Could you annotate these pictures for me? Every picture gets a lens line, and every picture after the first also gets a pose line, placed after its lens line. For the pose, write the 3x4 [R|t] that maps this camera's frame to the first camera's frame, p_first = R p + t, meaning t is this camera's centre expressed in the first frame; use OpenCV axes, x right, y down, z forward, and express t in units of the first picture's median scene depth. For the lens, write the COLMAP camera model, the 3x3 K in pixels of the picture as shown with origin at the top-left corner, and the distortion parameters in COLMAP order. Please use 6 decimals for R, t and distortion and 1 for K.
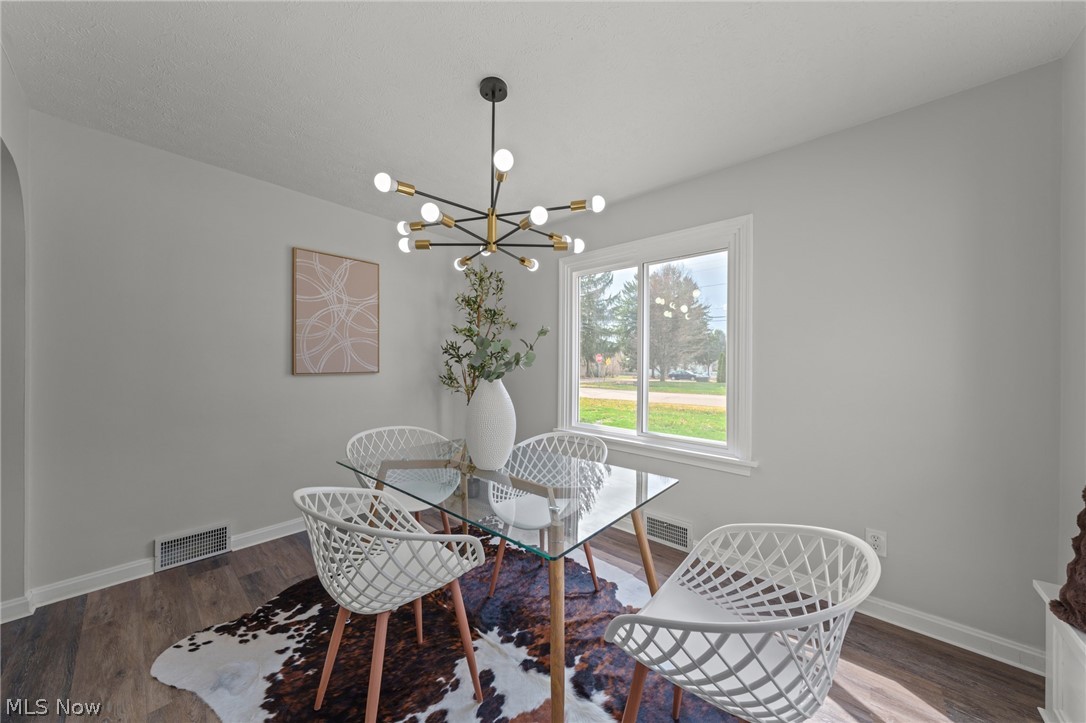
lens RADIAL K [[370.7, 0, 535.8], [0, 370.7, 360.1], [0, 0, 1]] dist [-0.001587, -0.000026]
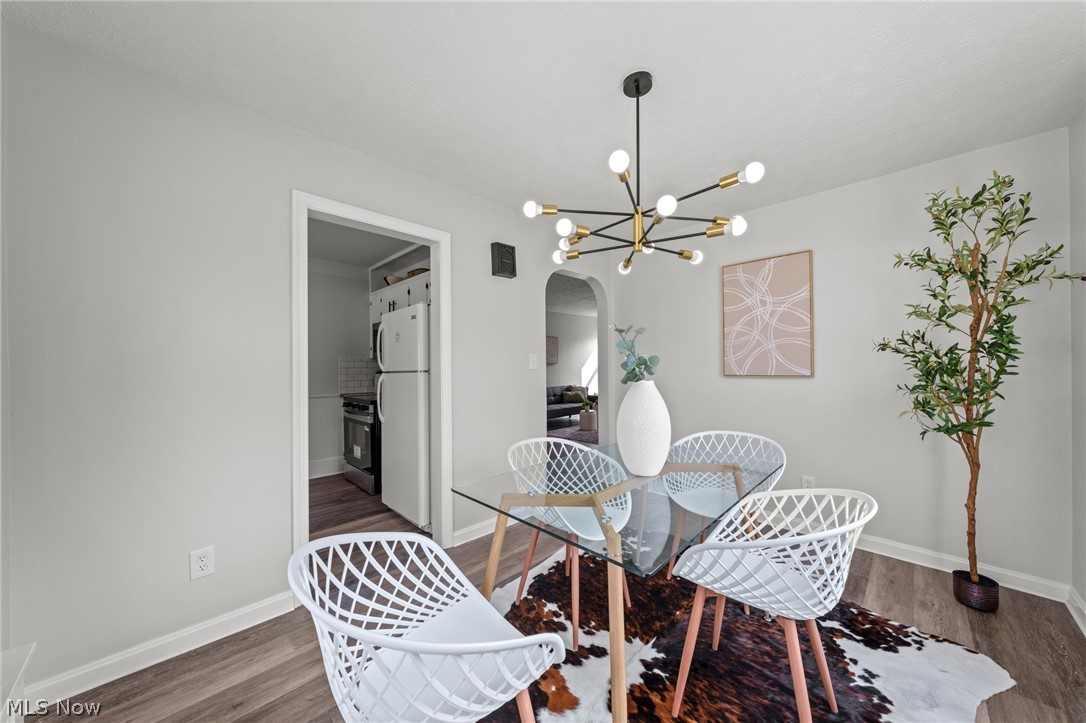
lens RADIAL K [[370.7, 0, 544.1], [0, 370.7, 364.9], [0, 0, 1]] dist [-0.001587, -0.000026]
pose [[-0.047717, -0.002987, -0.998856, 0.572758], [0.010015, 0.999944, -0.003469, 0.003627], [0.998811, -0.010170, -0.047685, 0.527367]]
